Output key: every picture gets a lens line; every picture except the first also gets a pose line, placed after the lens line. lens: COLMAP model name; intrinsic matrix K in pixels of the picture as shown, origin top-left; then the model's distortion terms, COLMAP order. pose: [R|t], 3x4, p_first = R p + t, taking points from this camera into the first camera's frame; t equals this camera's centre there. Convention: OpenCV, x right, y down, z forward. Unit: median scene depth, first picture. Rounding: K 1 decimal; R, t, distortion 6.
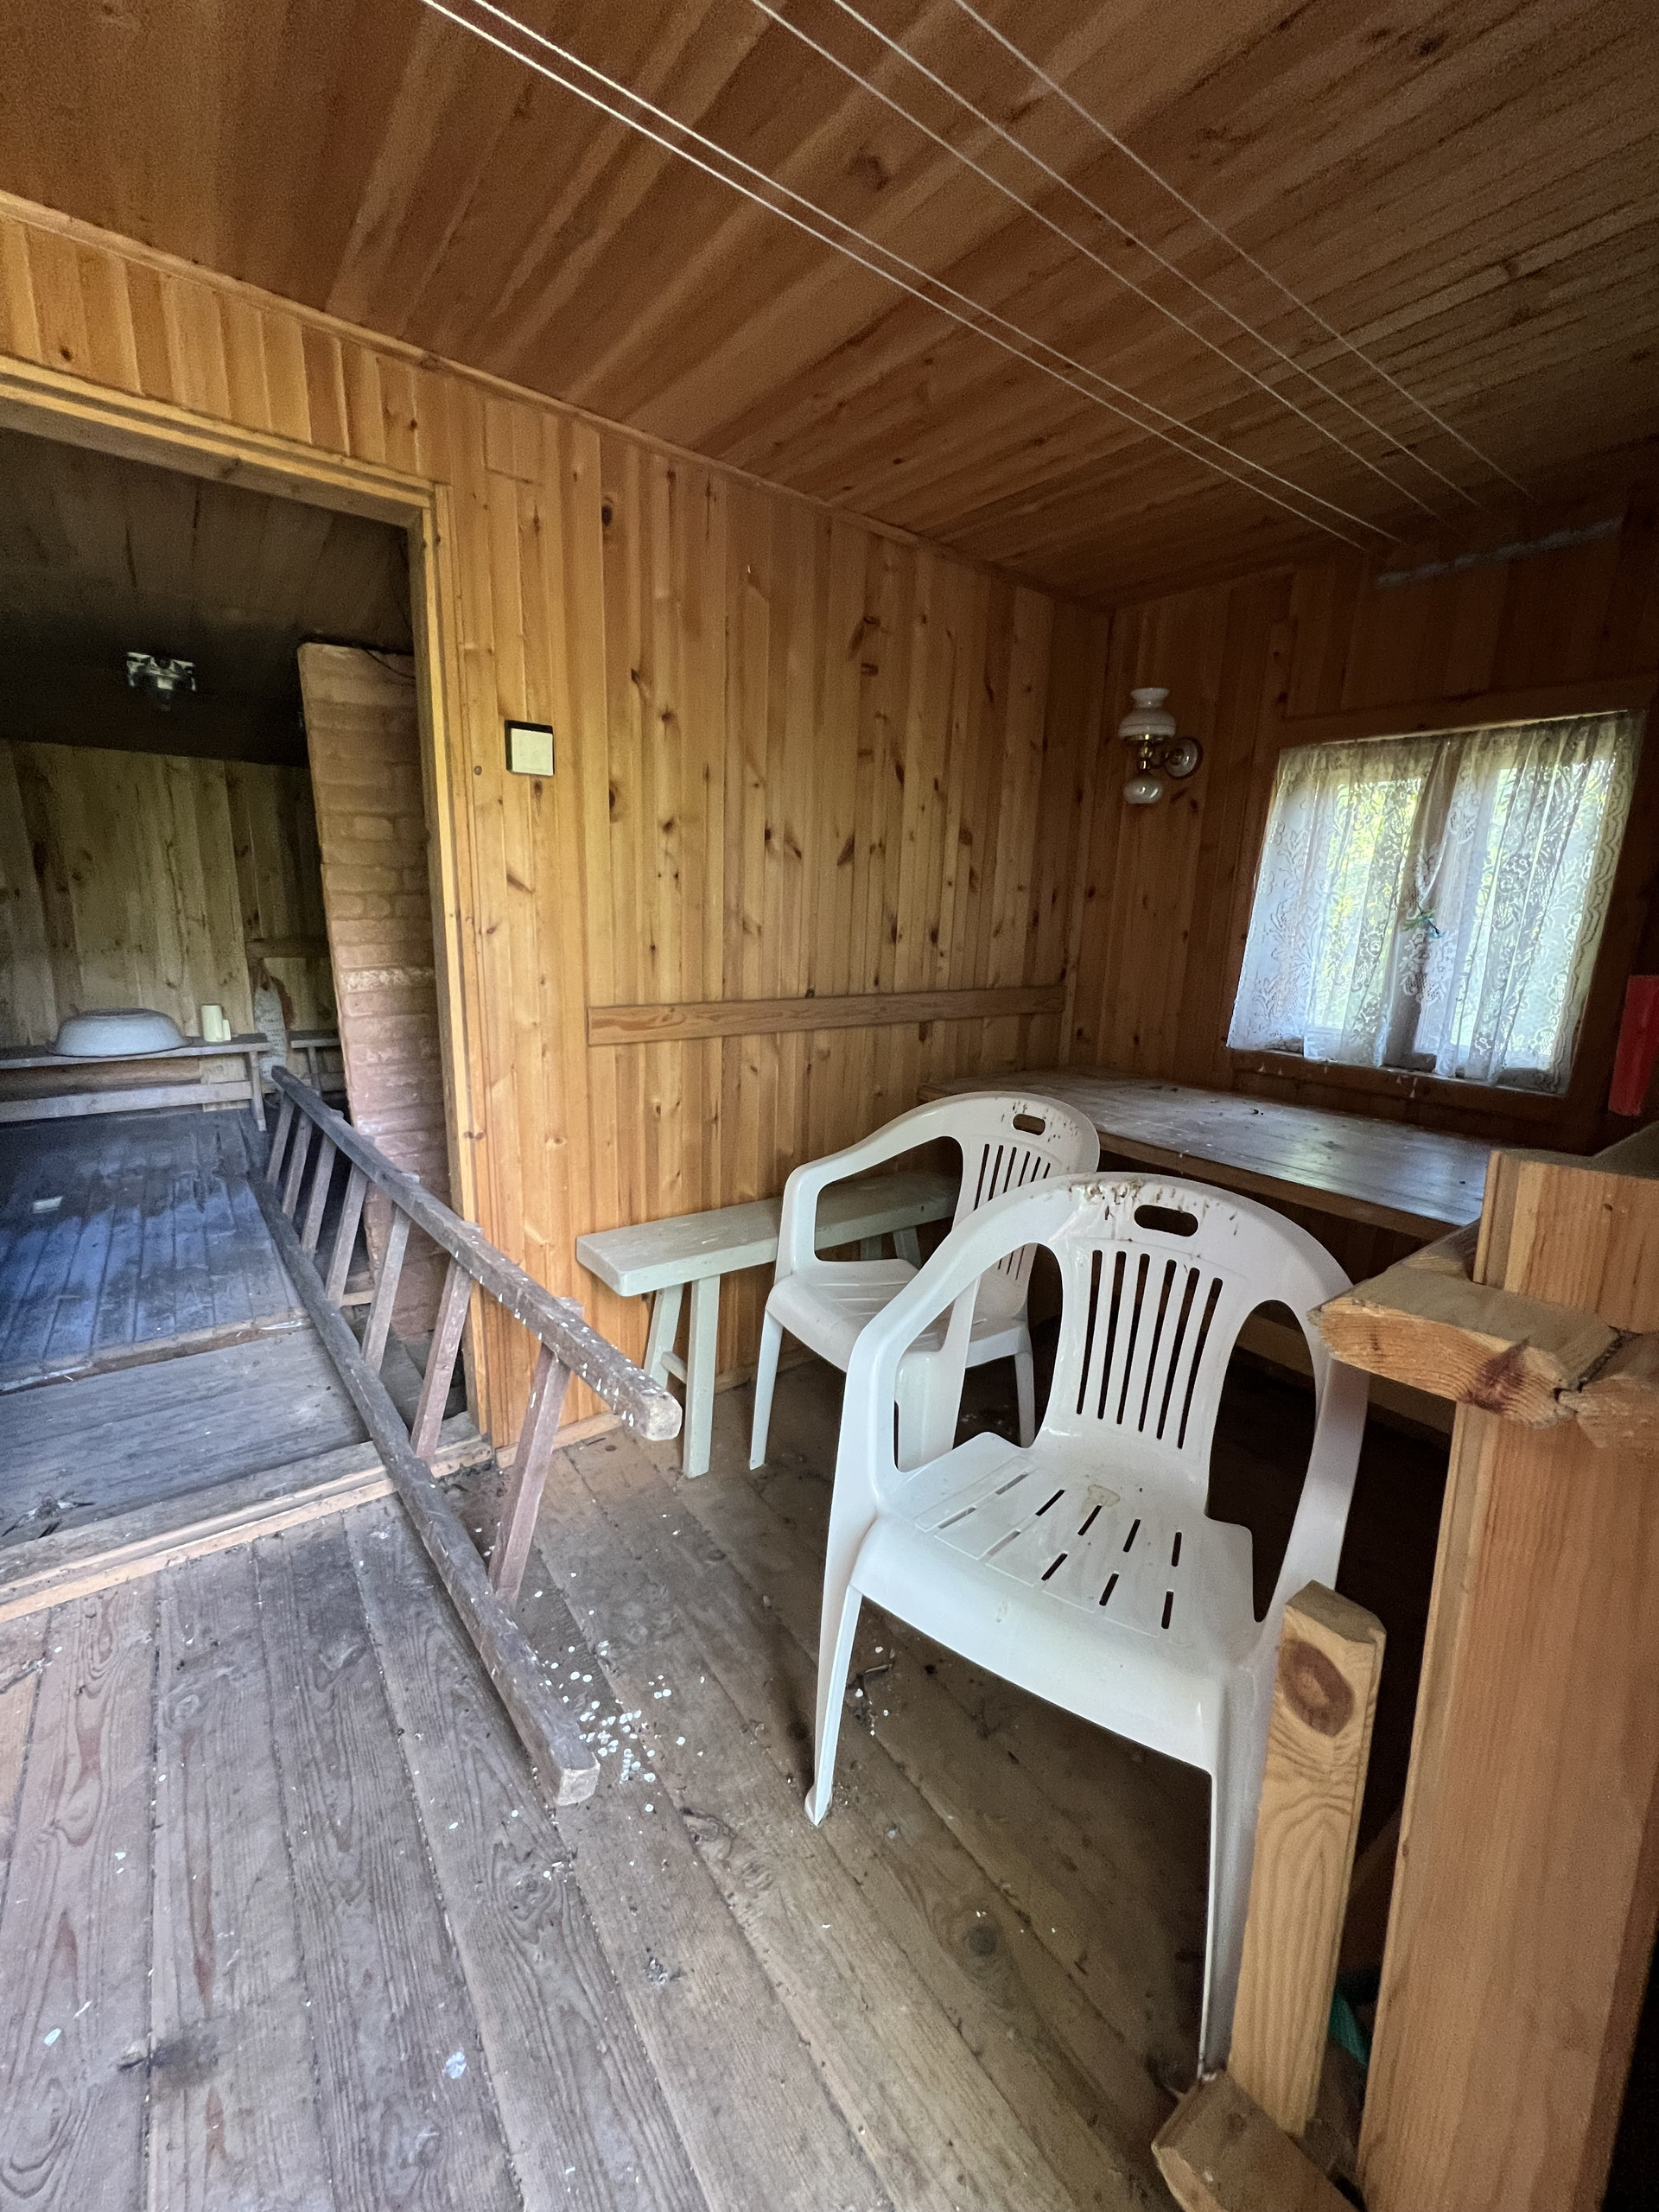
lens RADIAL K [[885.8, 0, 823.2], [0, 885.8, 1108.5], [0, 0, 1]] dist [-0.002932, 0.000769]
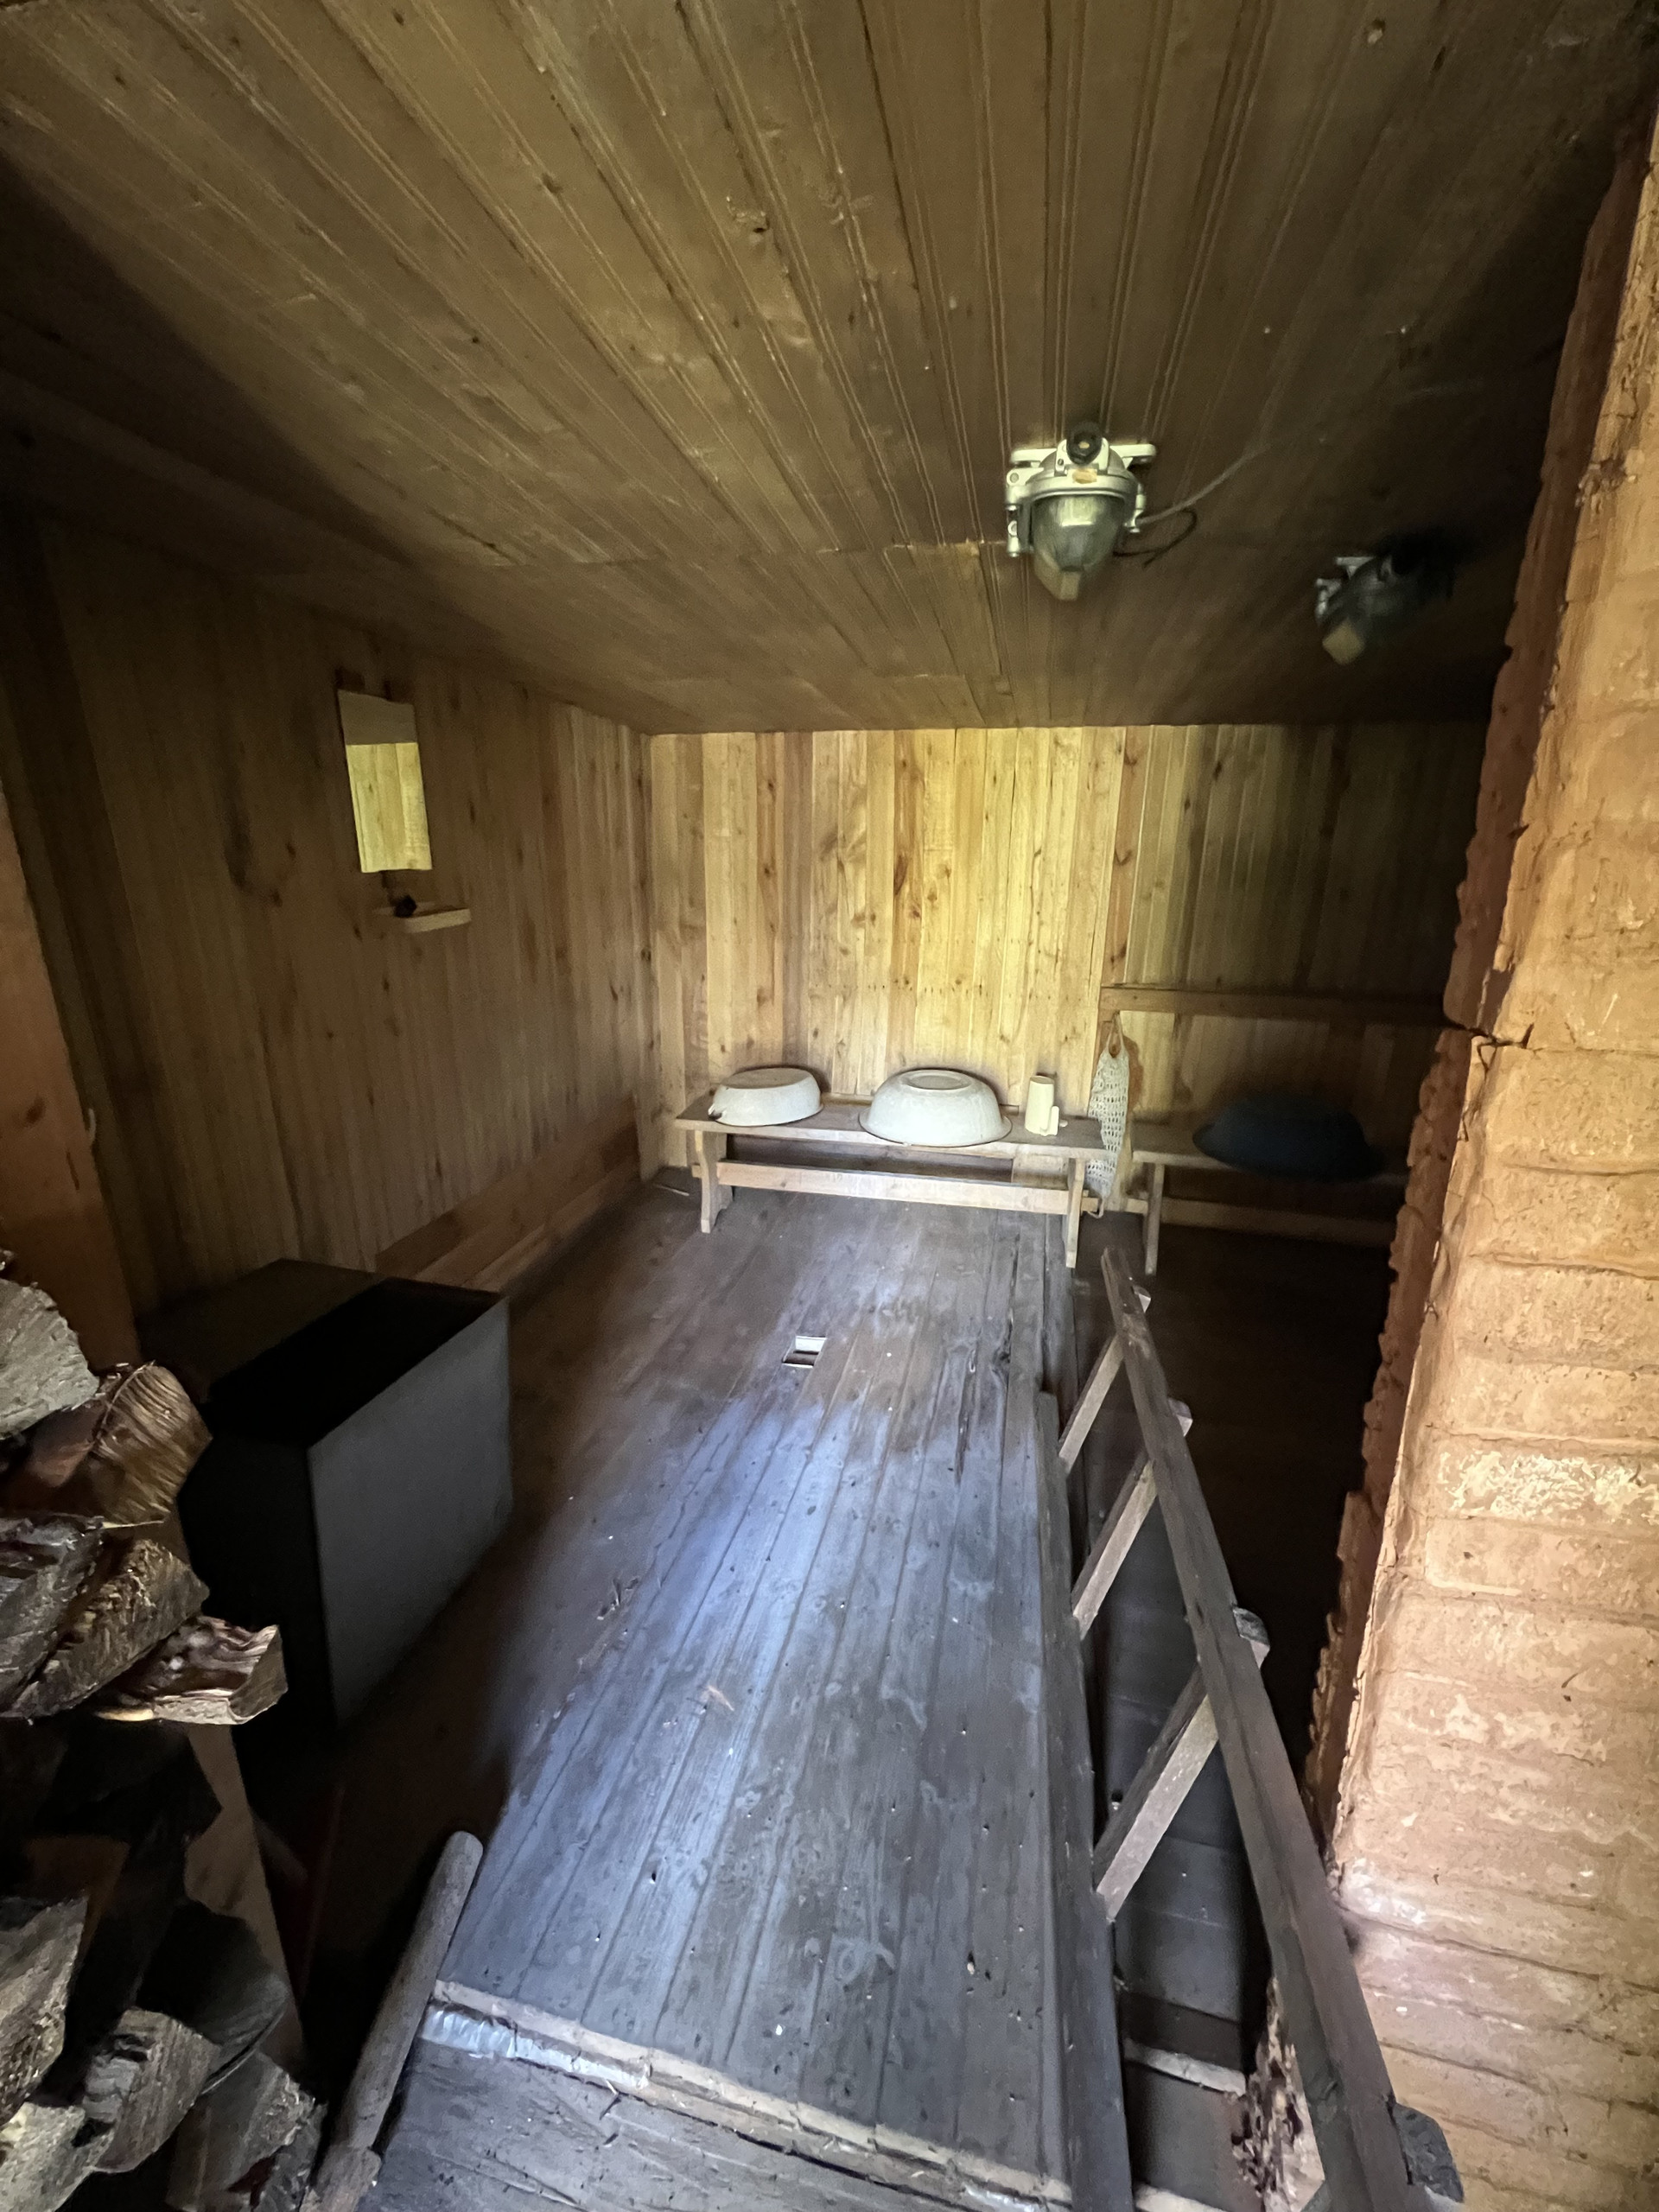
lens RADIAL K [[885.8, 0, 823.2], [0, 885.8, 1108.5], [0, 0, 1]] dist [-0.002932, 0.000769]
pose [[0.655202, 0.191285, -0.730836, -0.614201], [-0.165865, 0.980232, 0.107861, -0.309718], [0.737021, 0.050550, 0.673977, 0.849978]]
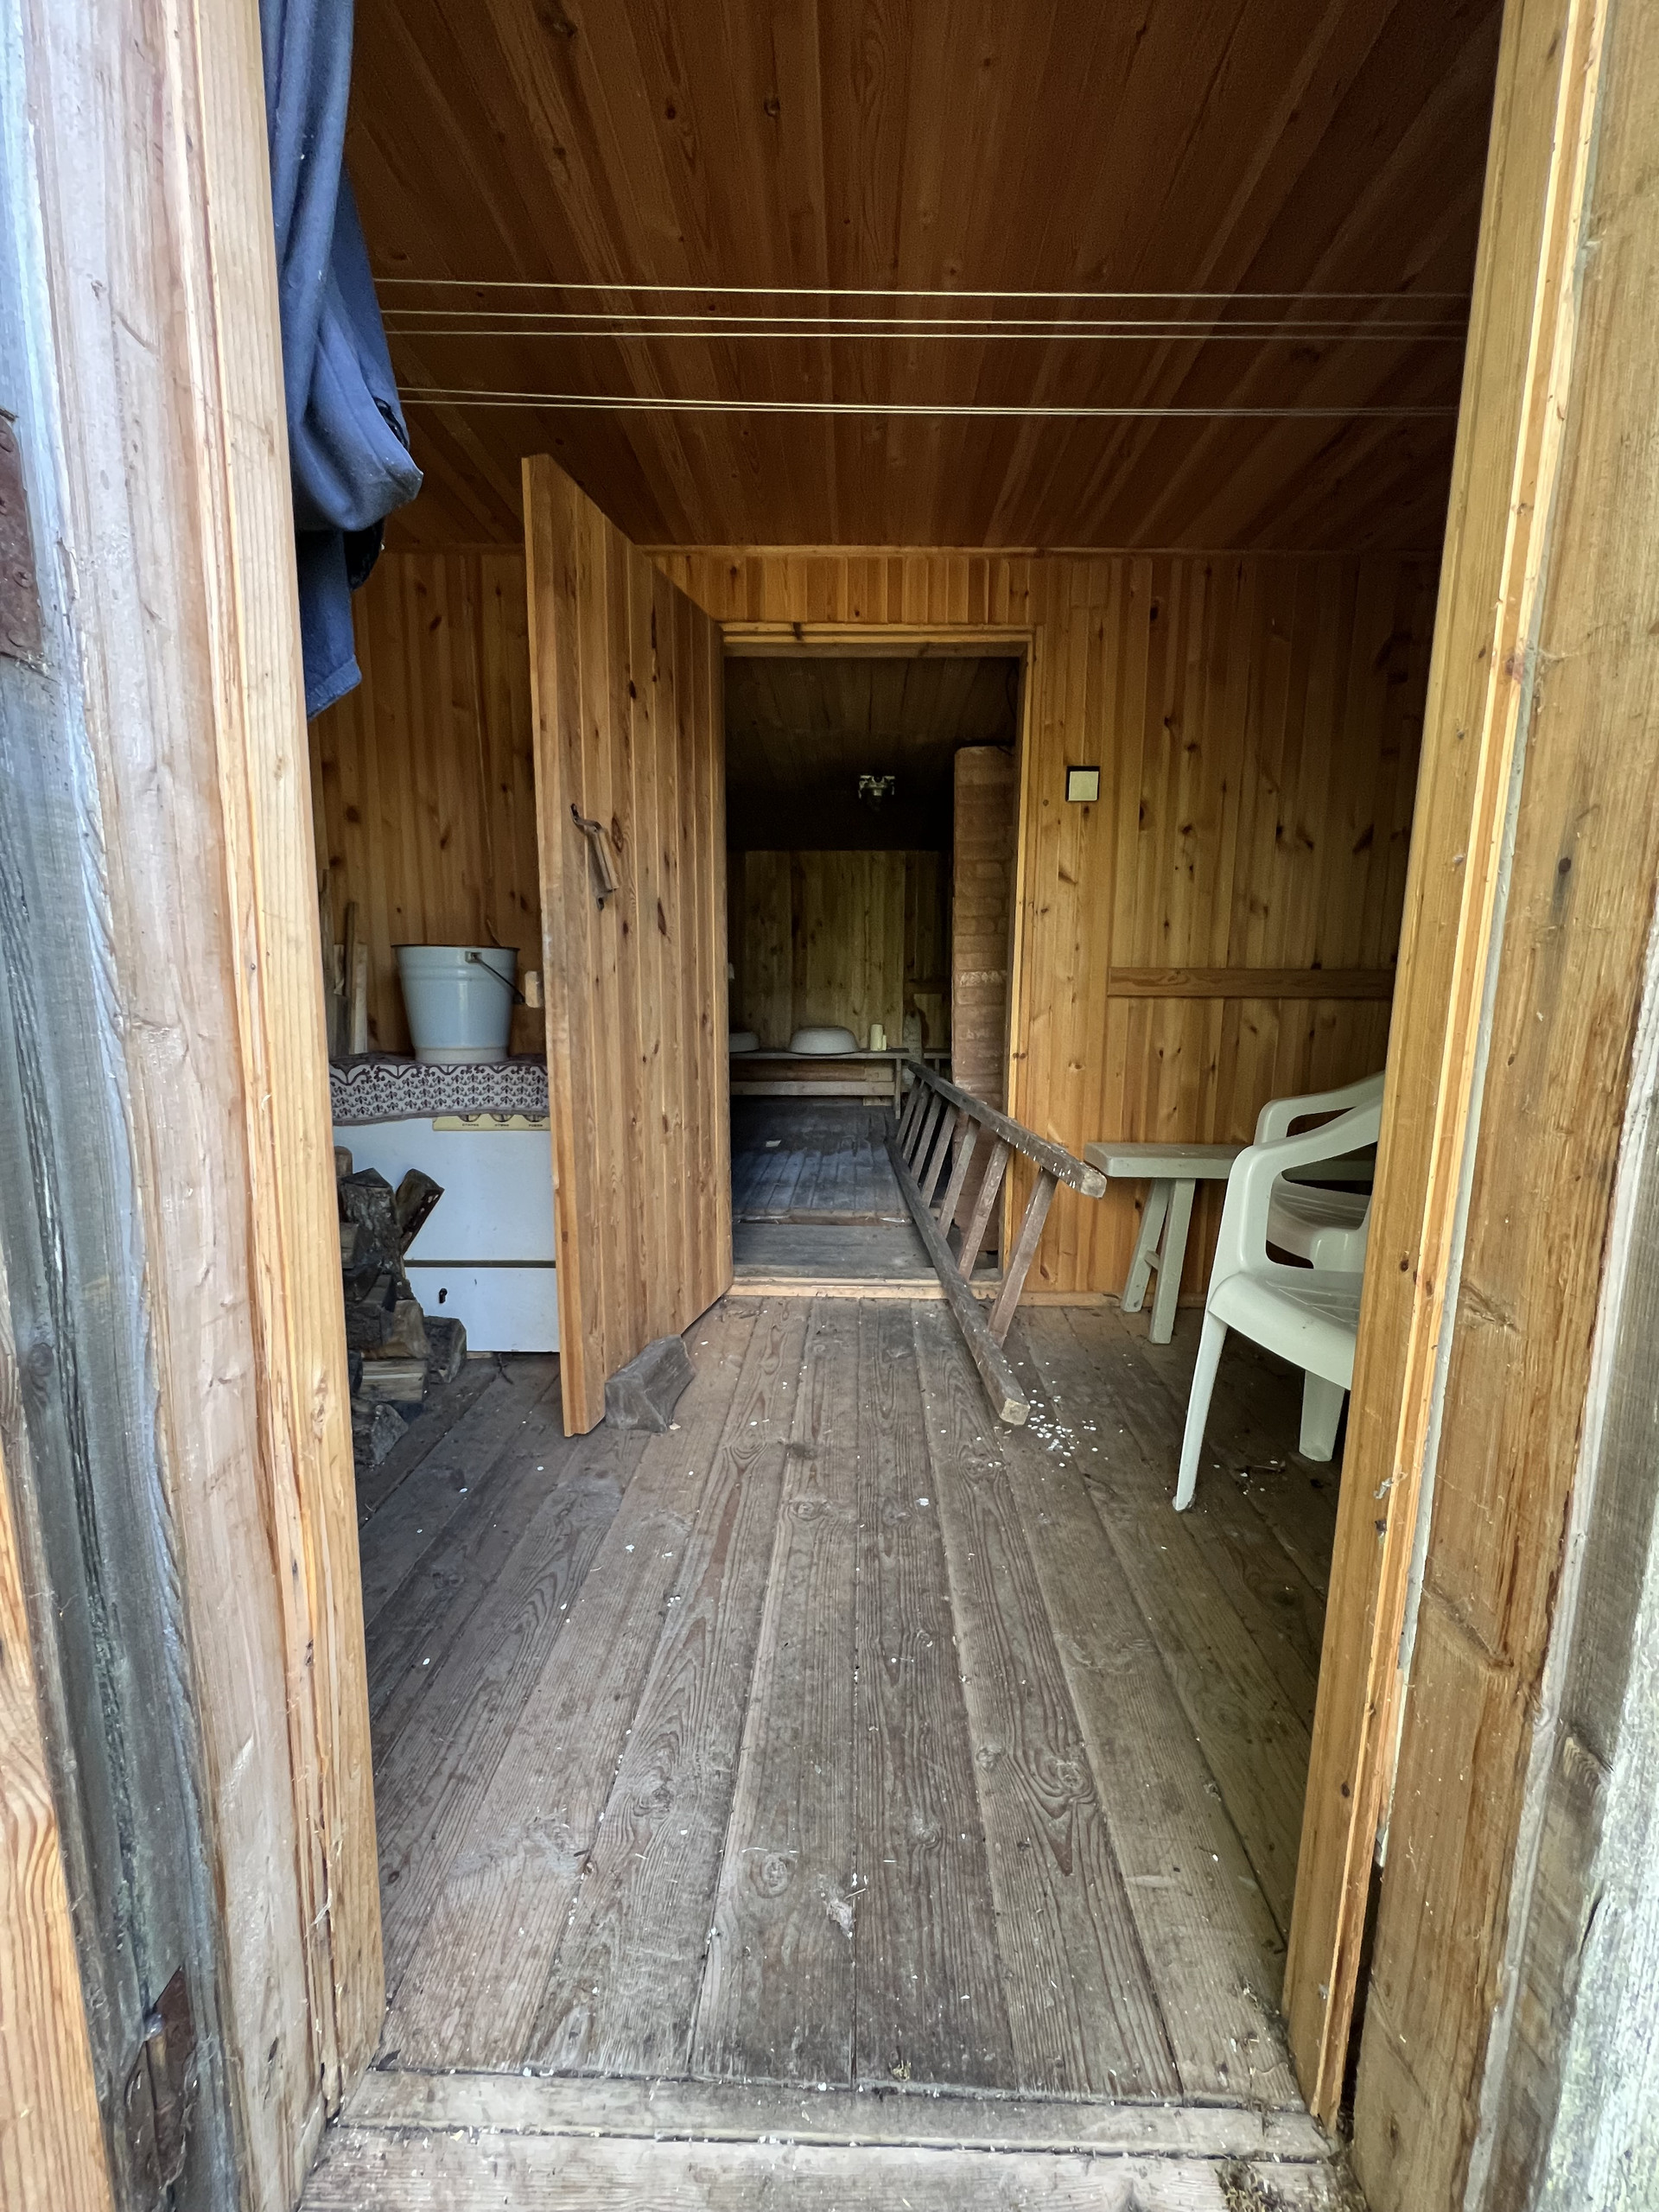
lens RADIAL K [[885.8, 0, 823.2], [0, 885.8, 1108.5], [0, 0, 1]] dist [-0.002932, 0.000769]
pose [[0.787862, 0.067057, -0.612190, 0.204159], [-0.121664, 0.991411, -0.047982, 0.191606], [0.603715, 0.112285, 0.789253, -0.268579]]
